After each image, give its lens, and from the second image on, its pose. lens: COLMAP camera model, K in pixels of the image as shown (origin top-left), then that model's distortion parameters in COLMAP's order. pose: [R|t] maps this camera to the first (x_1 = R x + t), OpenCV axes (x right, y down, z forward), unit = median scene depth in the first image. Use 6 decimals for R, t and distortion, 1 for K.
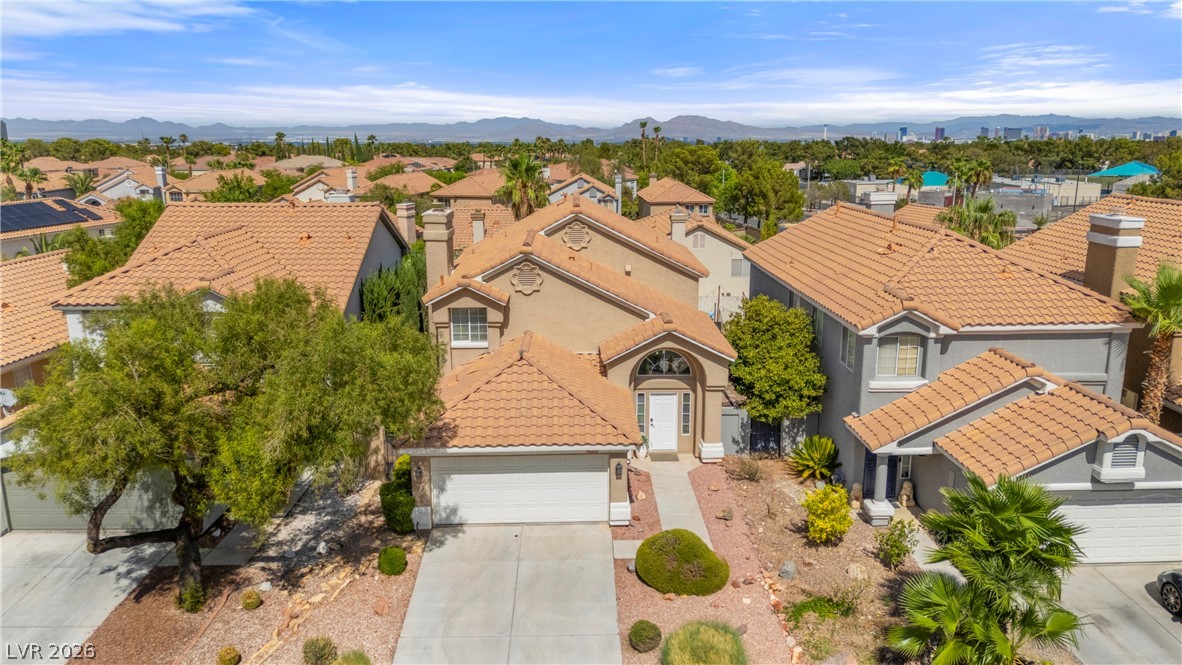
lens RADIAL K [[868.0, 0, 591.0], [0, 868.0, 332.5], [0, 0, 1]] dist [0.100570, -0.117238]
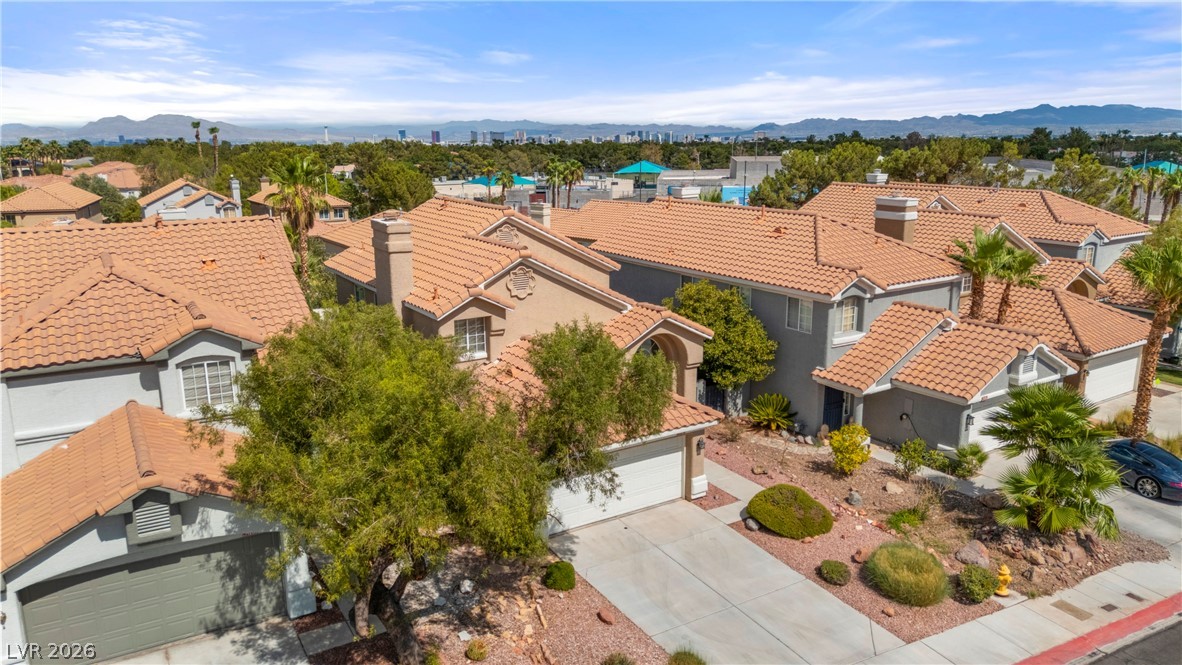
lens RADIAL K [[870.0, 0, 592.3], [0, 870.0, 332.4], [0, 0, 1]] dist [0.073503, -0.062712]
pose [[0.856432, -0.117368, 0.502742, -0.530909], [0.118713, 0.992491, 0.029473, -0.026388], [-0.502426, 0.034440, 0.863934, 0.109521]]
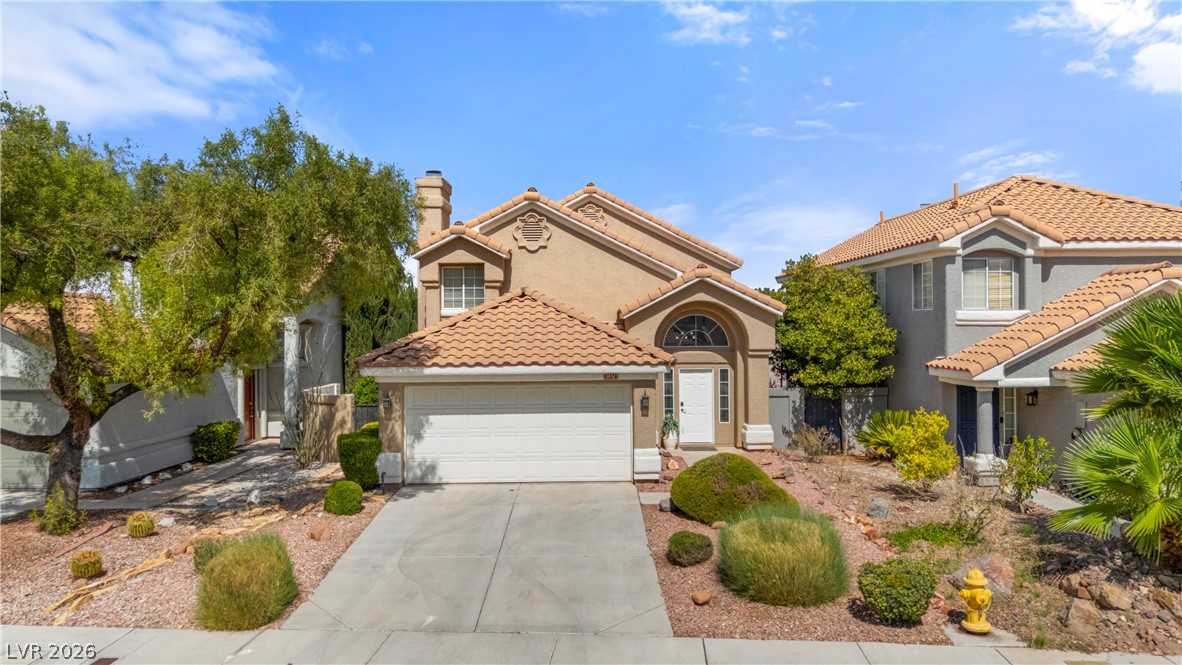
lens RADIAL K [[870.0, 0, 592.3], [0, 870.0, 332.4], [0, 0, 1]] dist [0.073503, -0.062712]
pose [[0.999908, -0.002874, -0.013241, -0.004078], [-0.000218, 0.973713, -0.227779, 0.237447], [0.013548, 0.227761, 0.973623, 0.199463]]
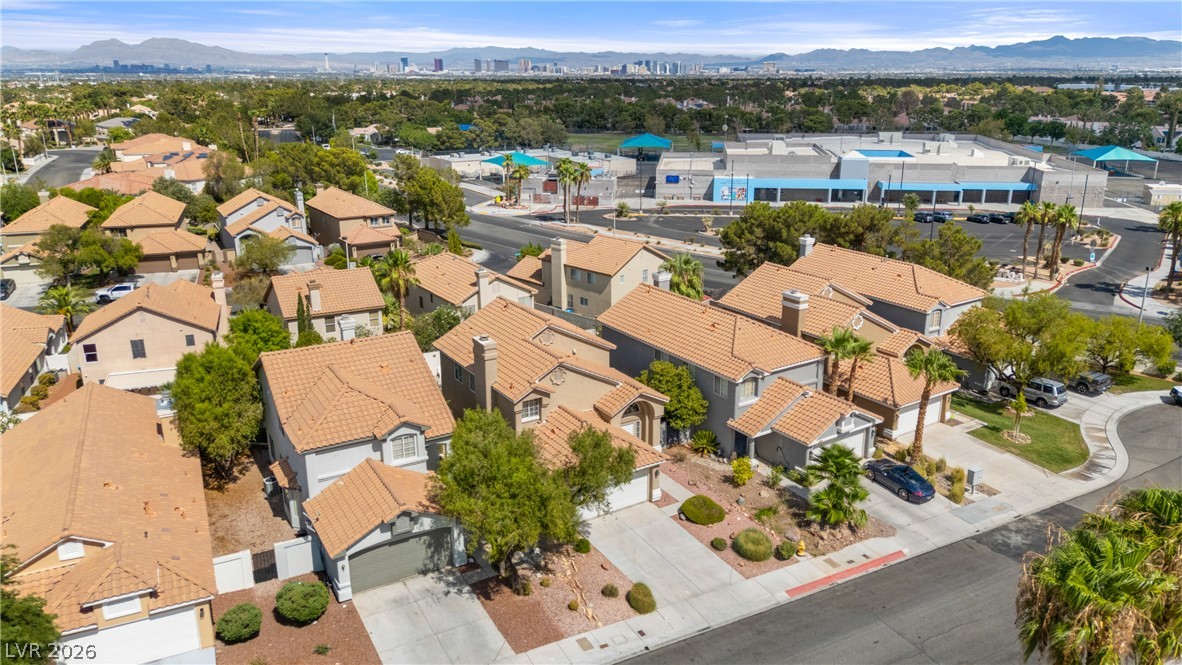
lens RADIAL K [[873.0, 0, 604.5], [0, 873.0, 314.2], [0, 0, 1]] dist [0.096078, -0.101490]
pose [[0.852973, -0.140435, 0.502708, -0.897665], [0.112649, 0.989957, 0.085414, -0.339933], [-0.509655, -0.016227, 0.860226, -0.579848]]
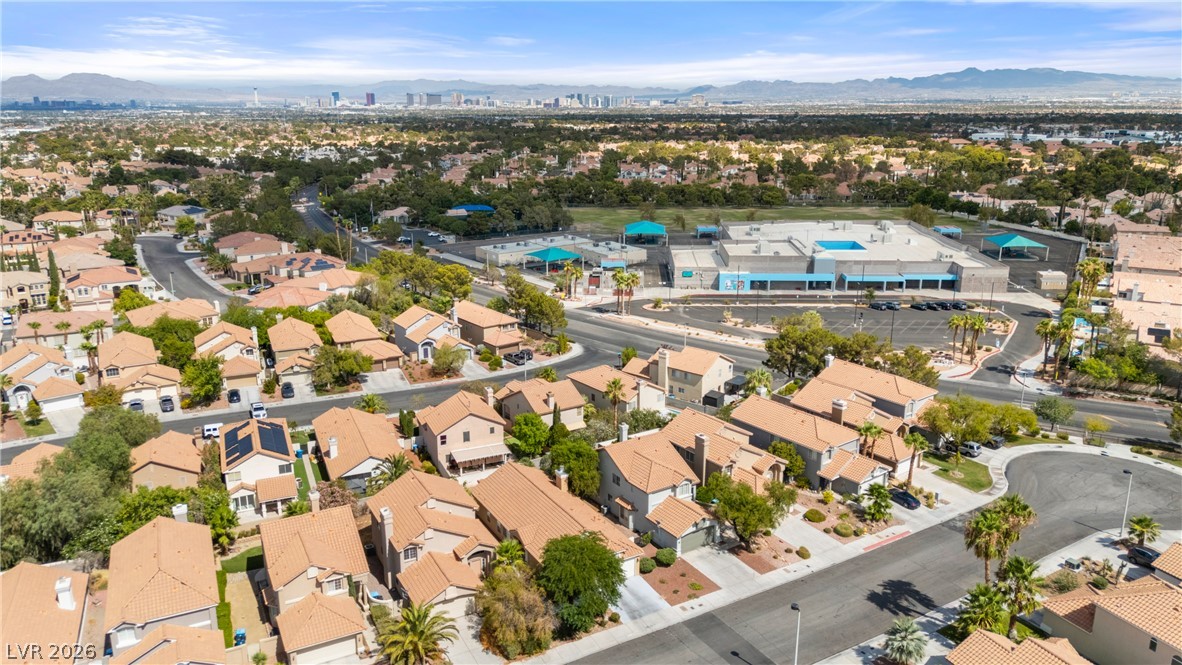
lens RADIAL K [[868.0, 0, 591.0], [0, 868.0, 332.5], [0, 0, 1]] dist [0.100570, -0.117238]
pose [[0.819318, -0.153383, 0.552442, -2.592804], [0.130688, 0.988147, 0.080533, -0.963144], [-0.558246, 0.006216, 0.829652, -1.719603]]
